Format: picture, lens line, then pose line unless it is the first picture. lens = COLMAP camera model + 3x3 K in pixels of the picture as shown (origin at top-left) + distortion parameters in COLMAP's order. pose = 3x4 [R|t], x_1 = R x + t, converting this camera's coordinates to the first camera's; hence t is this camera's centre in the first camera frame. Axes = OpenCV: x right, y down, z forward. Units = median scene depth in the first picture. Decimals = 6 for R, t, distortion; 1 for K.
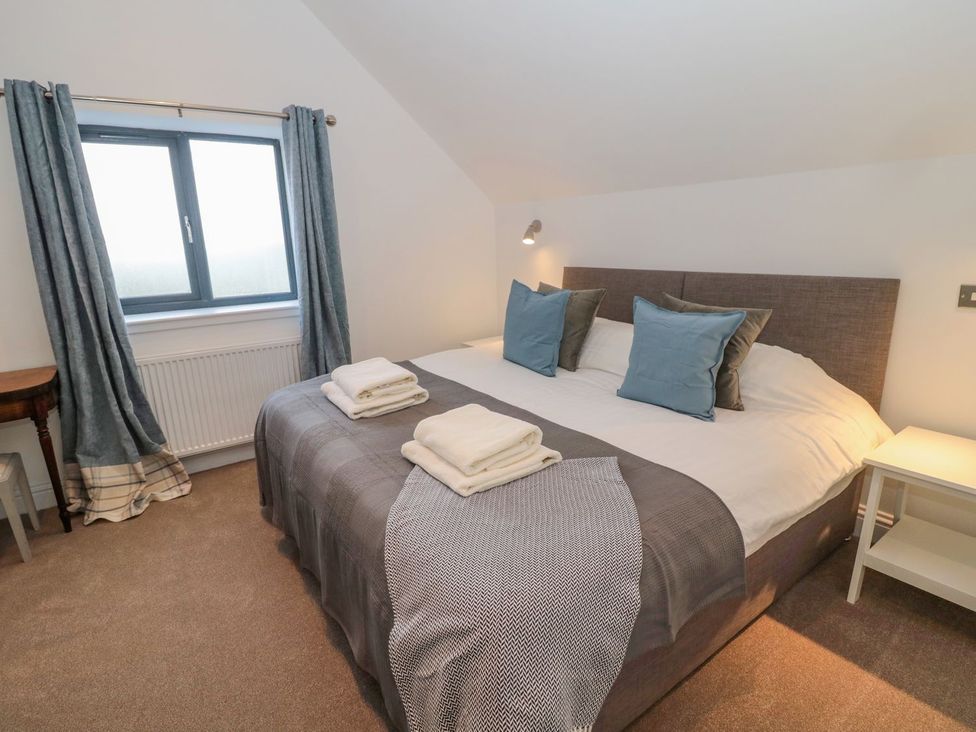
lens RADIAL K [[510.1, 0, 490.1], [0, 510.1, 363.3], [0, 0, 1]] dist [0.000764, -0.010567]
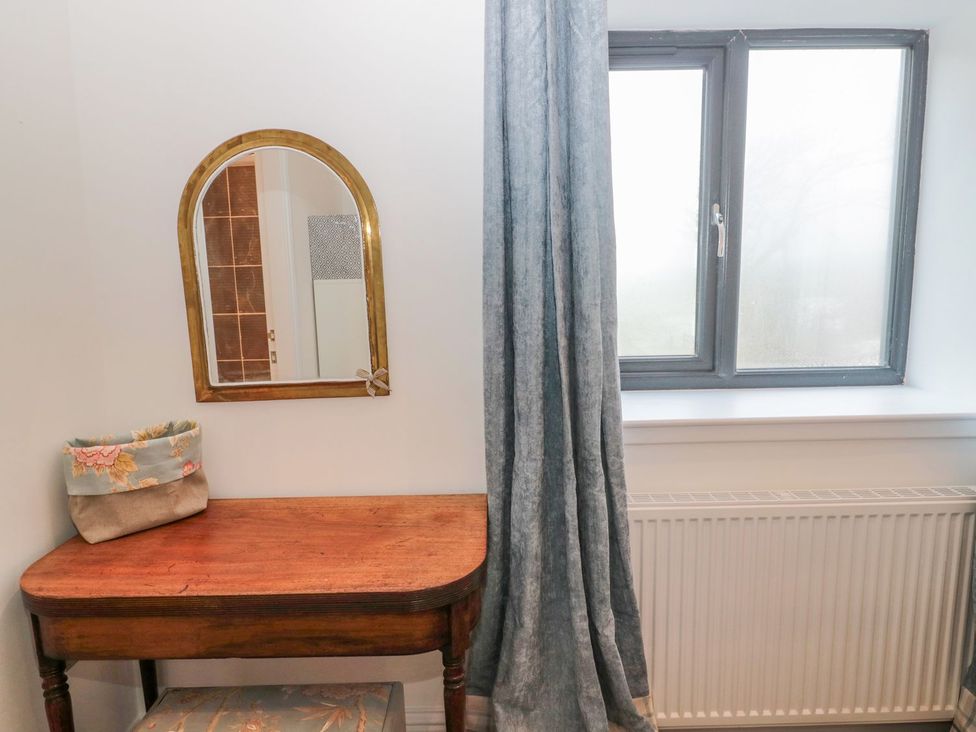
lens RADIAL K [[586.5, 0, 488.4], [0, 586.5, 360.3], [0, 0, 1]] dist [-0.006734, -0.001699]
pose [[0.822408, 0.095415, -0.560839, -0.543648], [-0.140642, 0.989334, -0.037921, -0.104692], [0.551239, 0.110064, 0.827056, 0.517805]]
